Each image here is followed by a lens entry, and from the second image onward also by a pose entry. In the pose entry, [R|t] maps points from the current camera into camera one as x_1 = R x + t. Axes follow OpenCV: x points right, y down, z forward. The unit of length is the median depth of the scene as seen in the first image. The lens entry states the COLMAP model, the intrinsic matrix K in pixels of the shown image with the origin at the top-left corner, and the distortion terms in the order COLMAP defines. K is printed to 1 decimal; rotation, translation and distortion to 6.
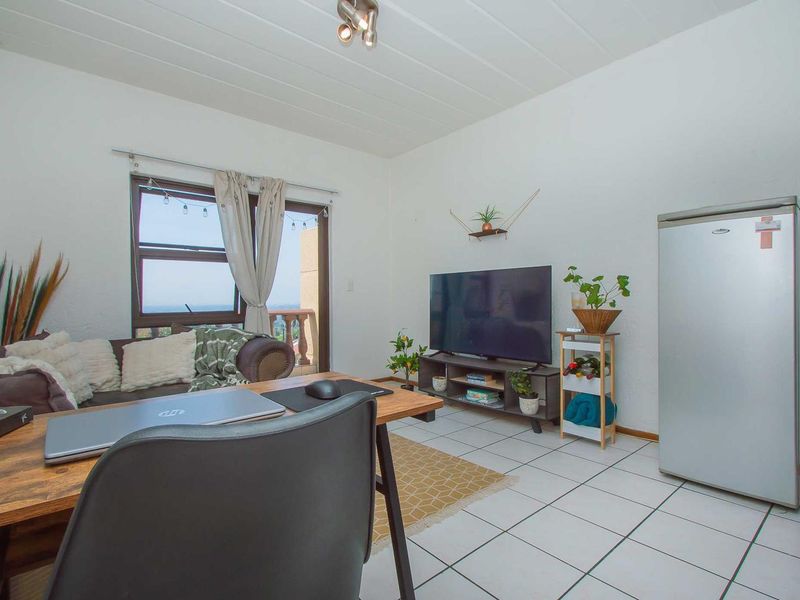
lens RADIAL K [[412.1, 0, 397.9], [0, 412.1, 308.7], [0, 0, 1]] dist [-0.002785, -0.000736]
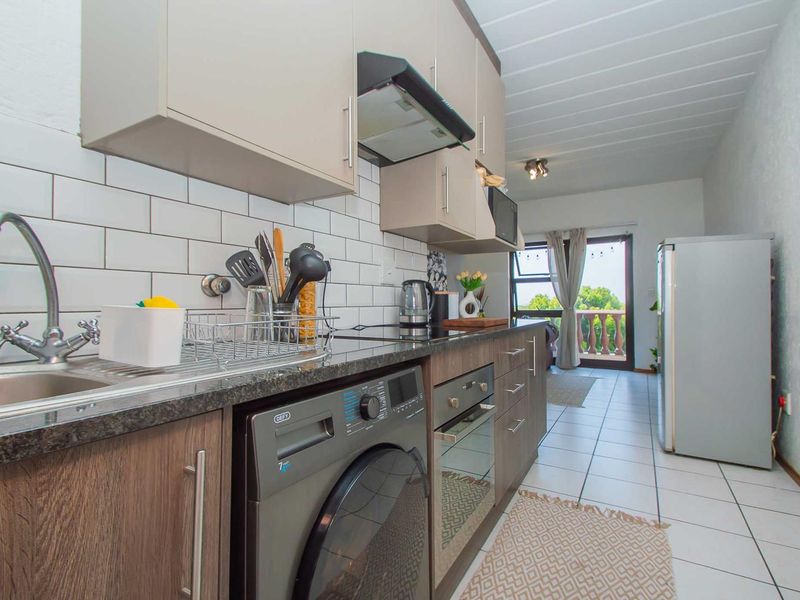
lens RADIAL K [[407.4, 0, 400.0], [0, 407.4, 300.0], [0, 0, 1]] dist [0.000009, -0.000458]
pose [[0.326715, -0.000659, -0.945123, 1.033970], [-0.016320, 0.999847, -0.006339, -0.015943], [0.944982, 0.017495, 0.326654, -0.177869]]
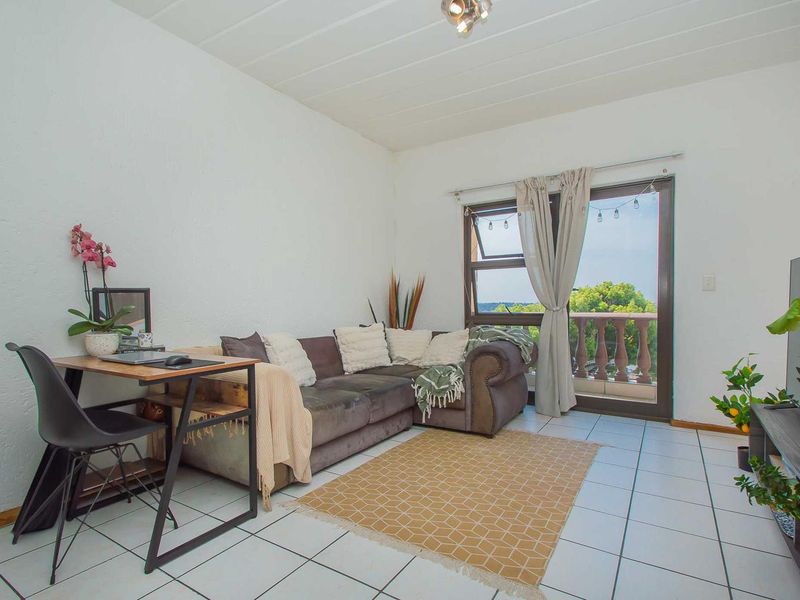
lens RADIAL K [[416.1, 0, 389.8], [0, 416.1, 311.5], [0, 0, 1]] dist [0.004645, 0.000189]
pose [[0.274059, 0.031176, -0.961207, 0.515280], [-0.015947, 0.999484, 0.027871, -0.023757], [0.961581, 0.007690, 0.274415, 0.379822]]
